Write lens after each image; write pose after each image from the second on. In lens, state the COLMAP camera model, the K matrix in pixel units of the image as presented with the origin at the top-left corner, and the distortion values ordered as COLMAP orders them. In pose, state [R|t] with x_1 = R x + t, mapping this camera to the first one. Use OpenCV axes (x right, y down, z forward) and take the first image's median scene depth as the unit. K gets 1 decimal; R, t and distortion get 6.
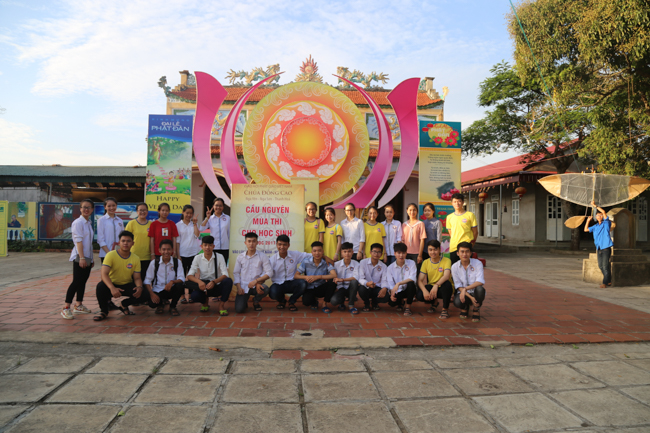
lens RADIAL K [[453.0, 0, 325.0], [0, 453.0, 216.5], [0, 0, 1]] dist [-0.167250, 0.333648]
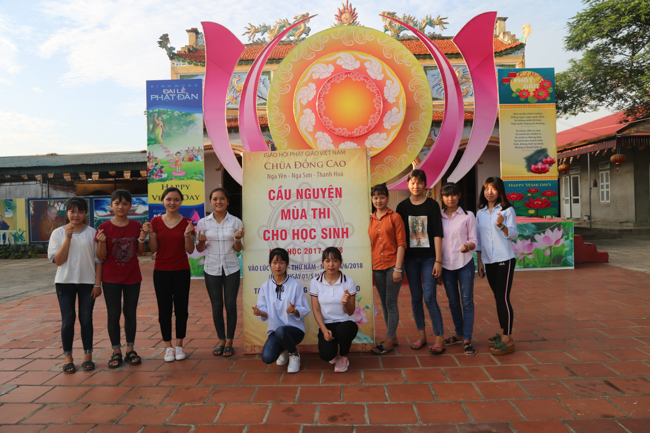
lens RADIAL K [[453.0, 0, 325.0], [0, 453.0, 216.5], [0, 0, 1]] dist [-0.167250, 0.333648]
pose [[0.996404, -0.038490, -0.075484, -0.031551], [0.040859, 0.998711, 0.030098, -0.001134], [0.074229, -0.033074, 0.996693, 0.224928]]
